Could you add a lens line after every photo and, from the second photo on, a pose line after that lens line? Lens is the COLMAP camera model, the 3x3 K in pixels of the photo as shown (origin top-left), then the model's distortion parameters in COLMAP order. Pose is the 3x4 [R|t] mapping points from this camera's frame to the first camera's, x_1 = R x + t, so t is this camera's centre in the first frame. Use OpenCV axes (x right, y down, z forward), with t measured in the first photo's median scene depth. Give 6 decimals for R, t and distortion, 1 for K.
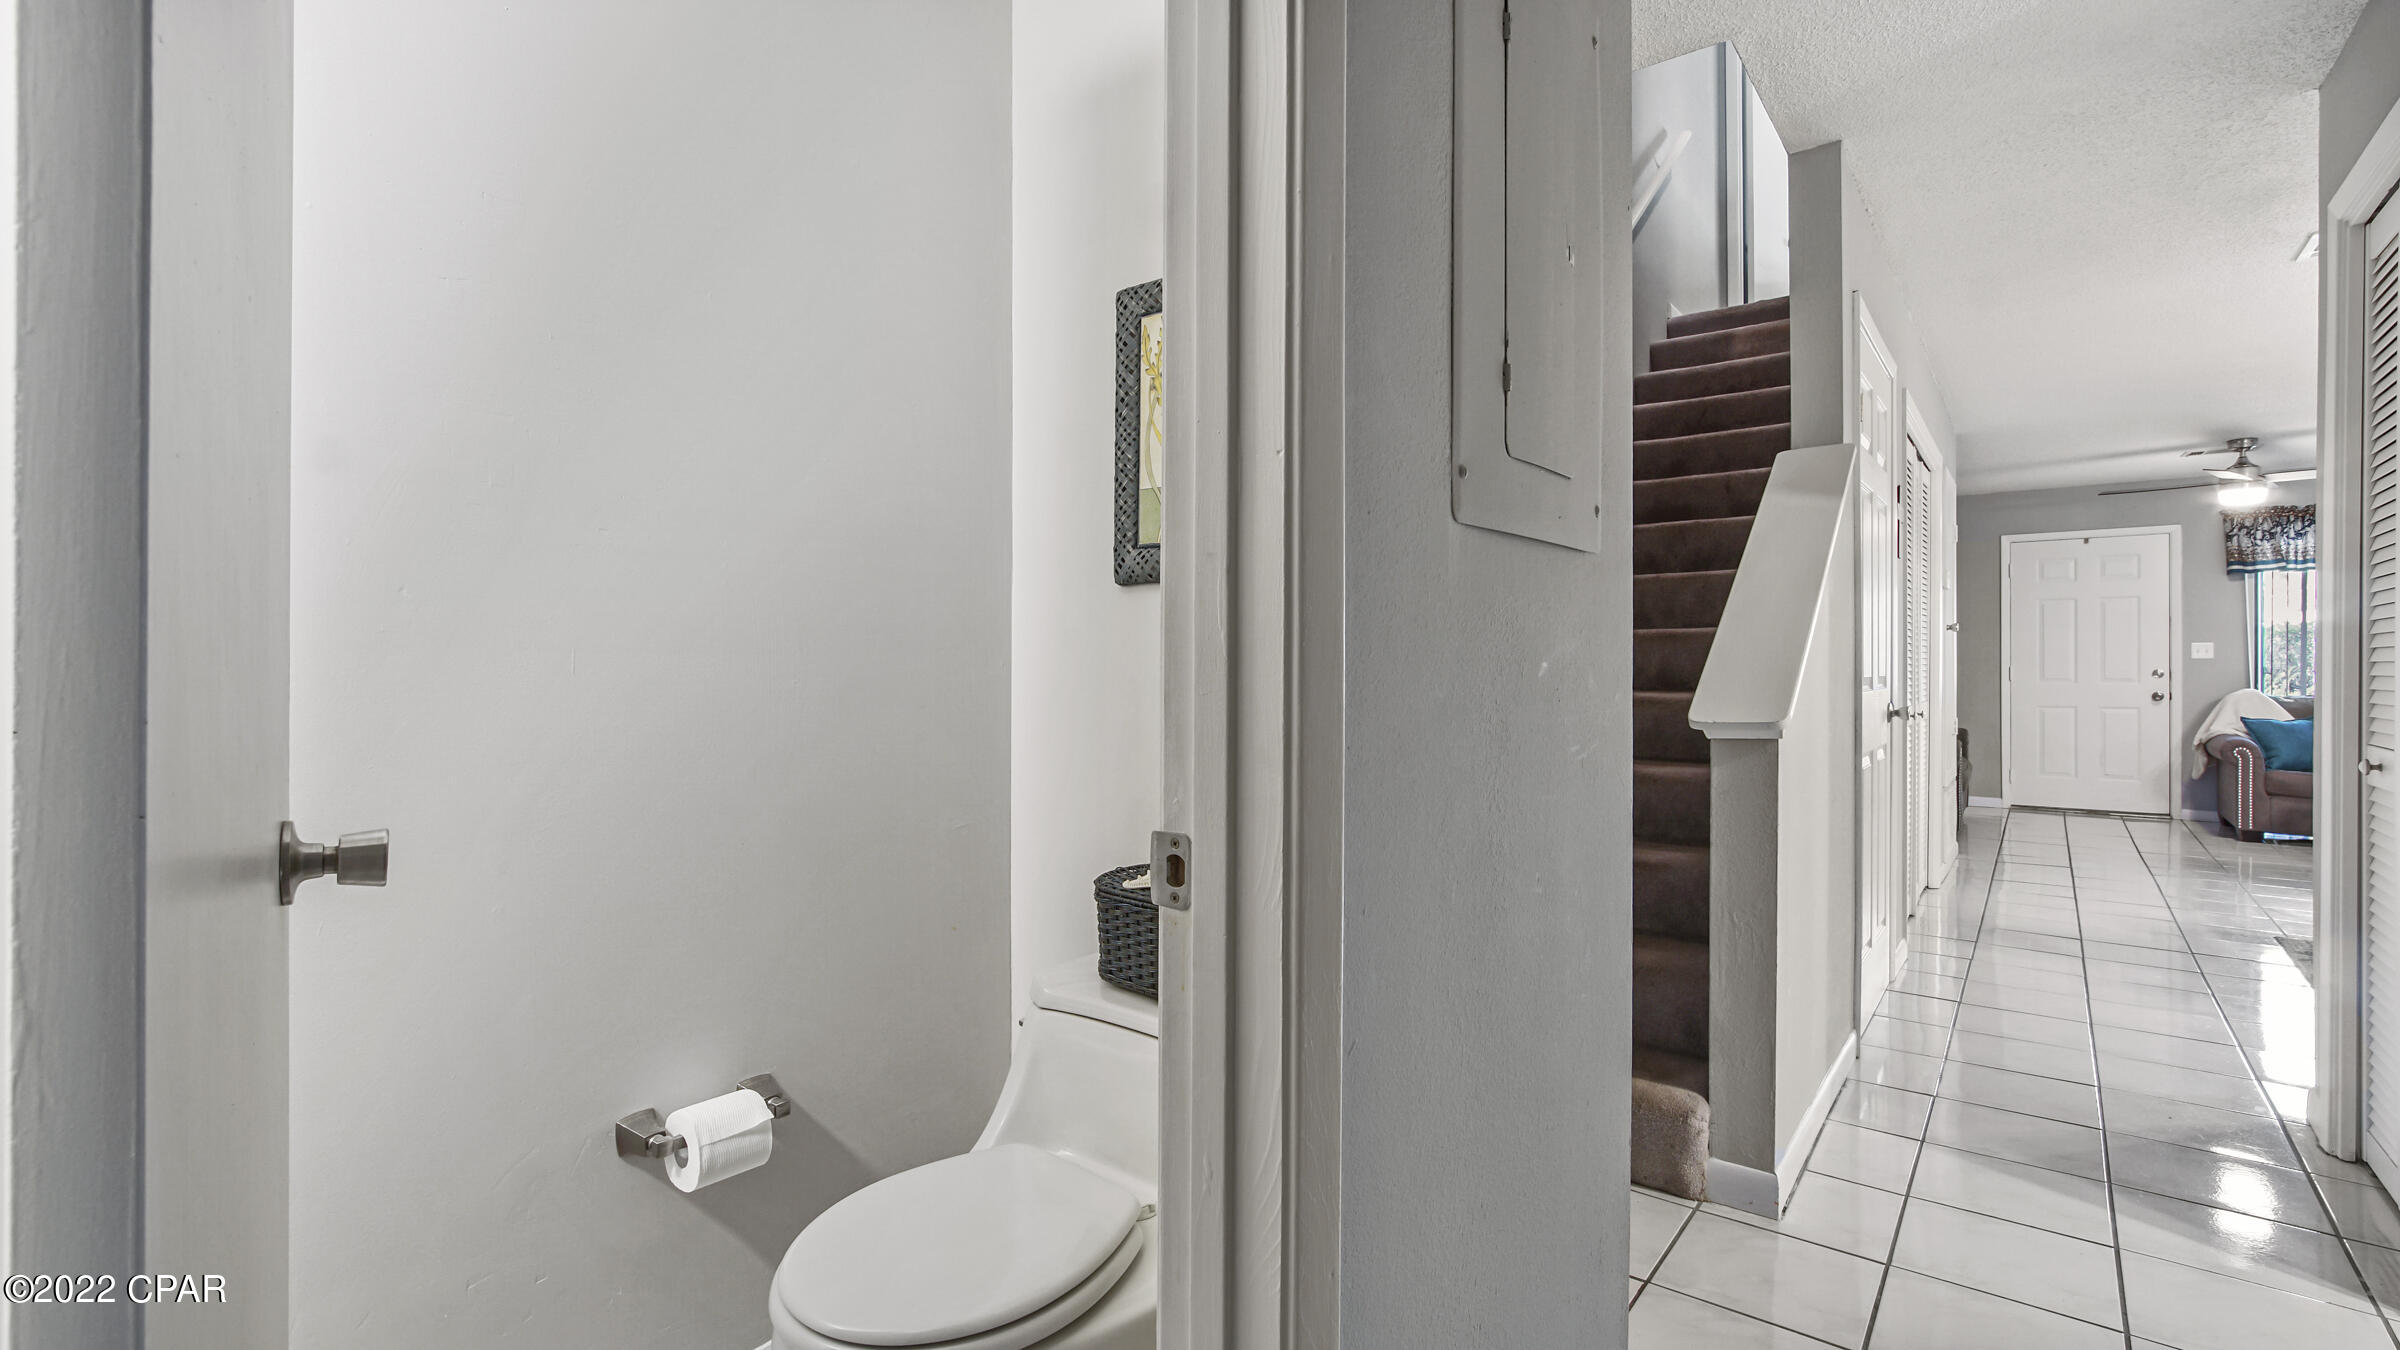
lens RADIAL K [[1075.4, 0, 1200.0], [0, 1075.4, 675.0], [0, 0, 1]] dist [0.003345, 0.000845]
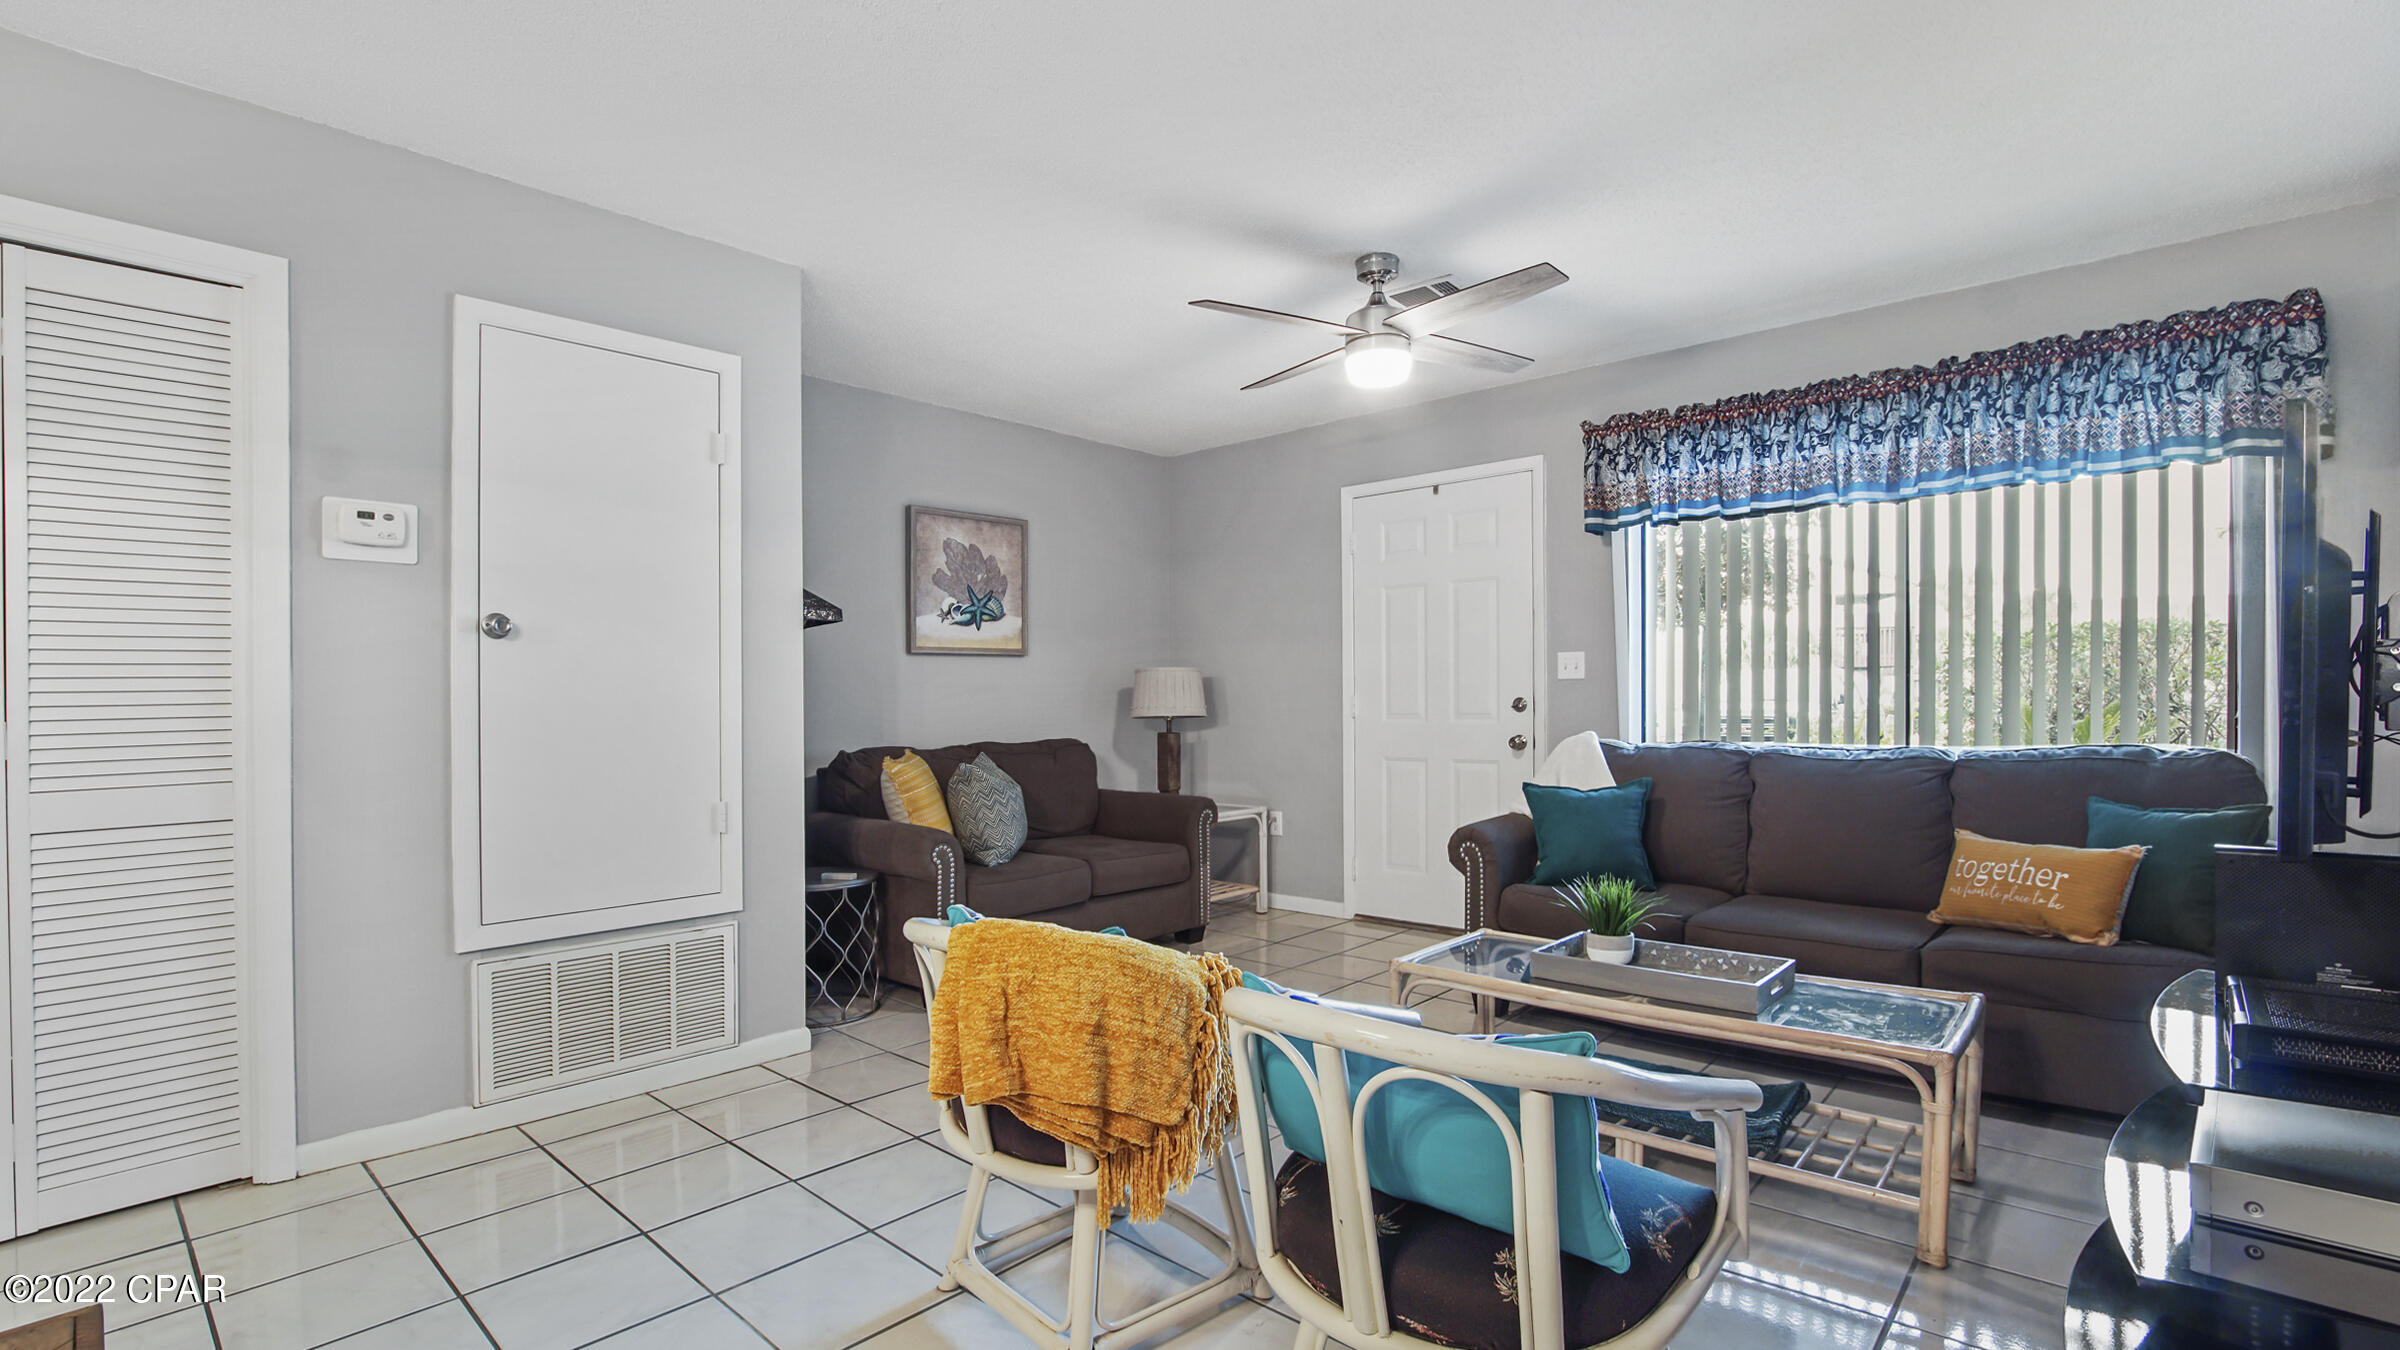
lens RADIAL K [[1098.4, 0, 1167.3], [0, 1098.4, 707.6], [0, 0, 1]] dist [-0.019813, 0.000672]
pose [[0.996625, -0.012562, -0.081122, 0.785260], [0.013007, 0.999903, 0.004958, -0.005468], [0.081052, -0.005996, 0.996692, 0.397734]]
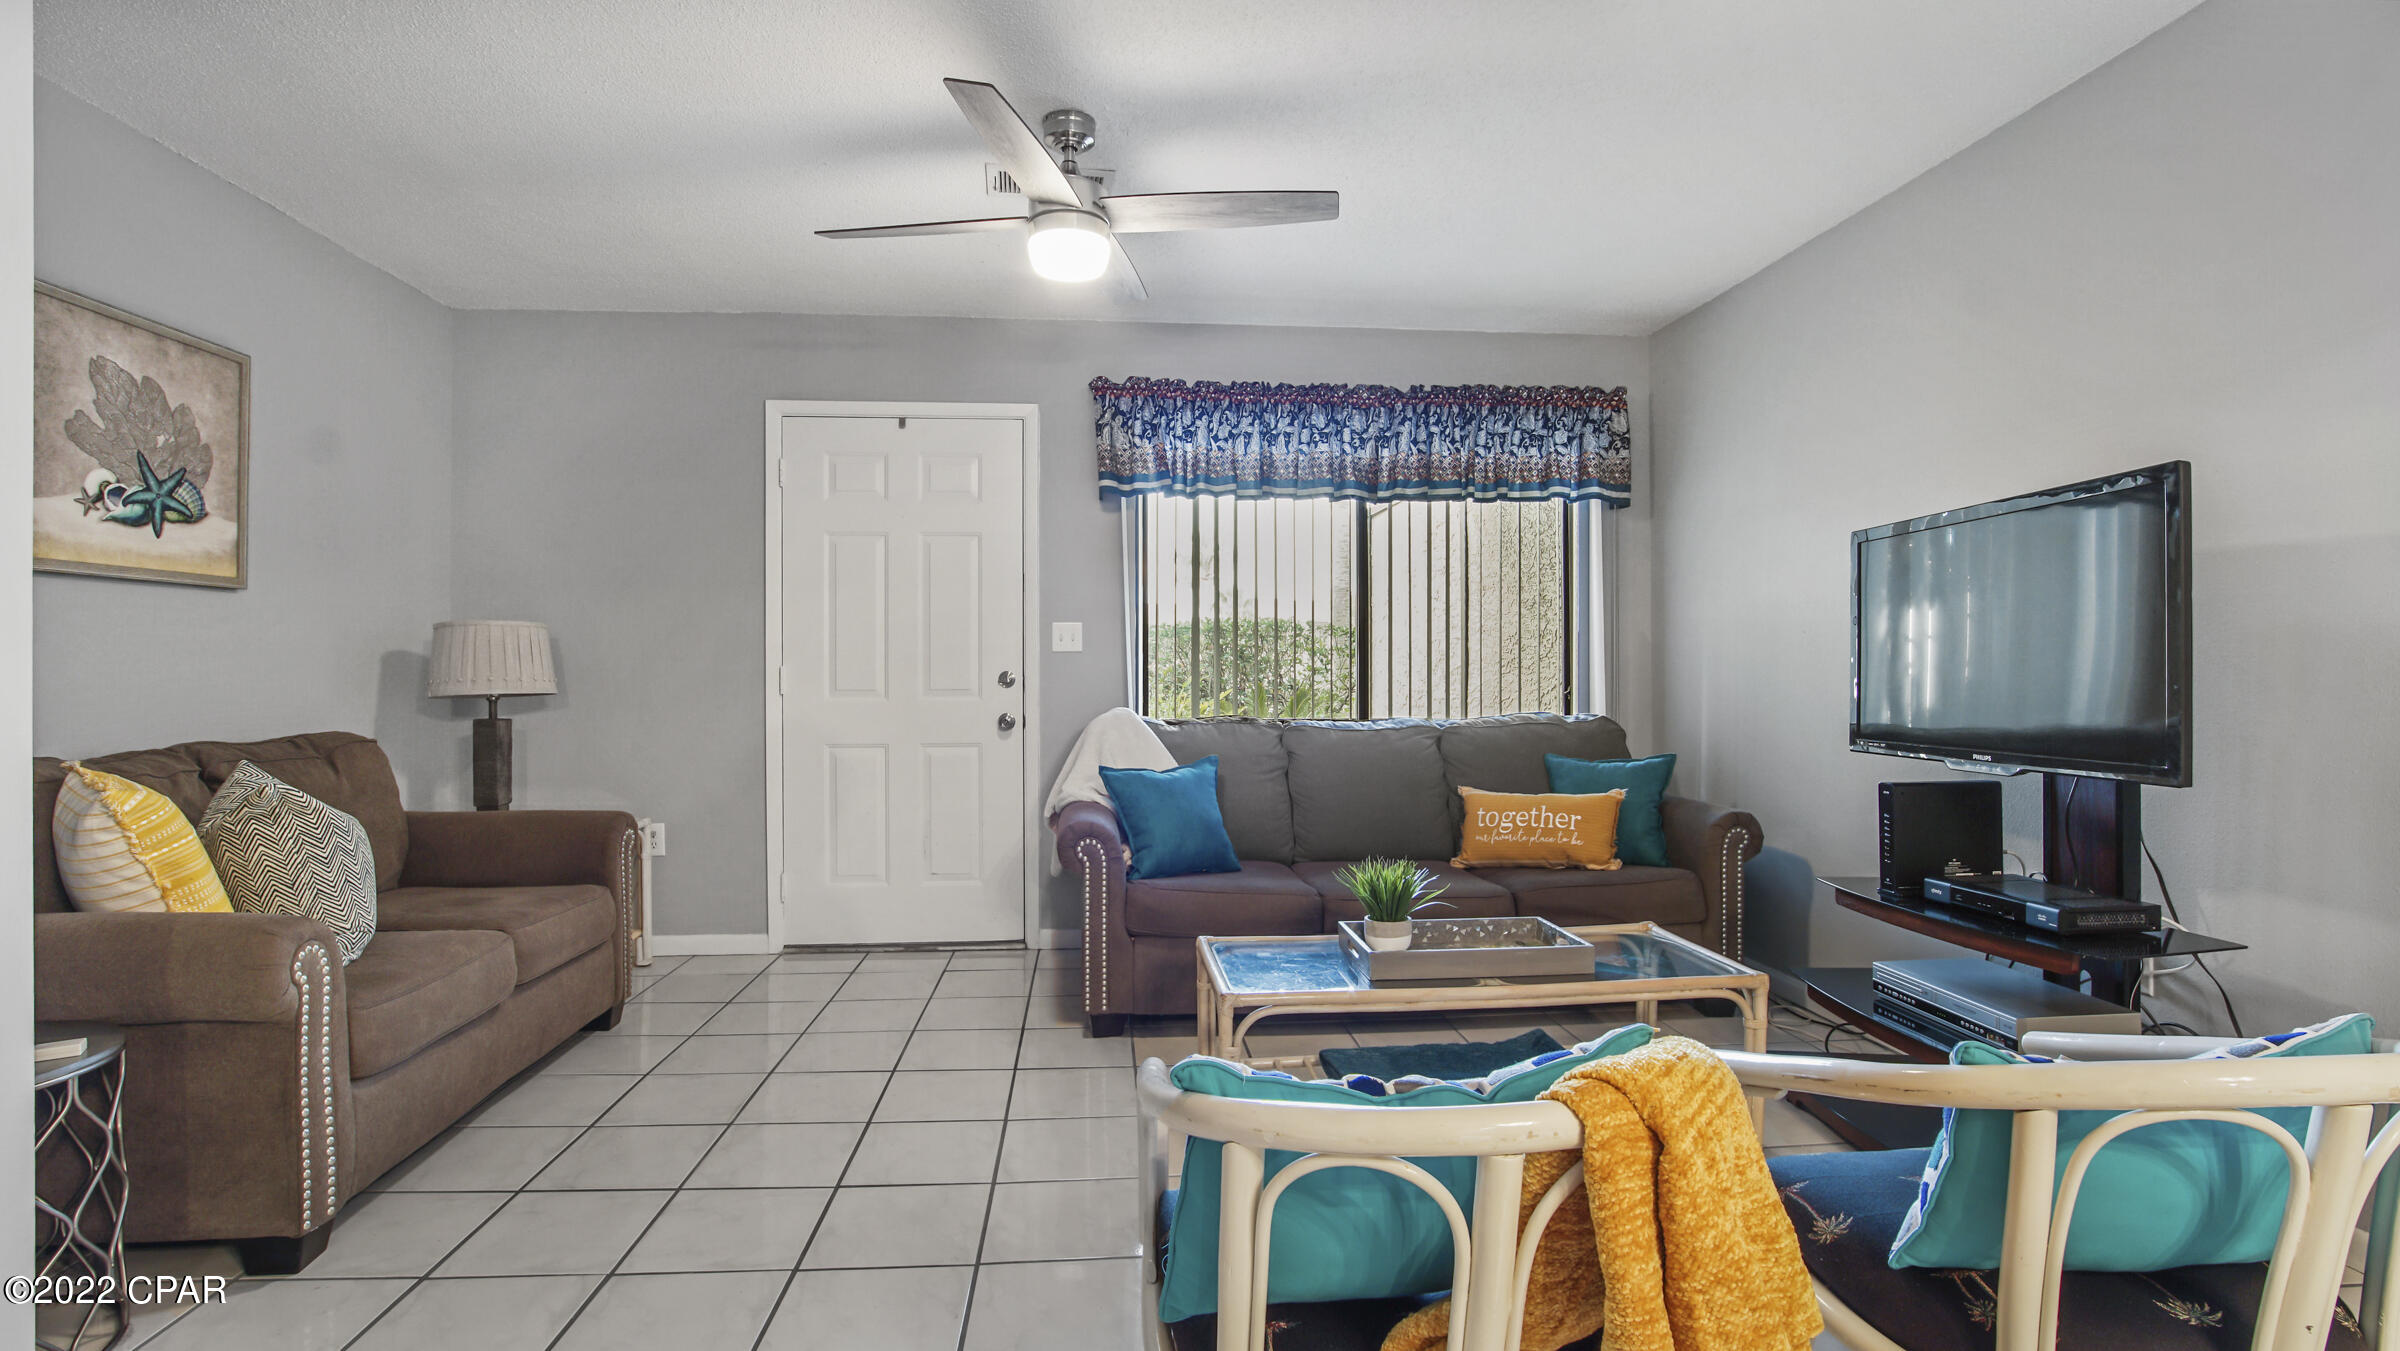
lens RADIAL K [[1110.2, 0, 1200.0], [0, 1110.2, 675.5], [0, 0, 1]] dist [-0.030431, 0.000889]
pose [[0.725677, -0.004865, 0.688018, 0.613094], [0.003934, 0.999988, 0.002922, -0.004602], [-0.688024, 0.000586, 0.725688, 0.566515]]
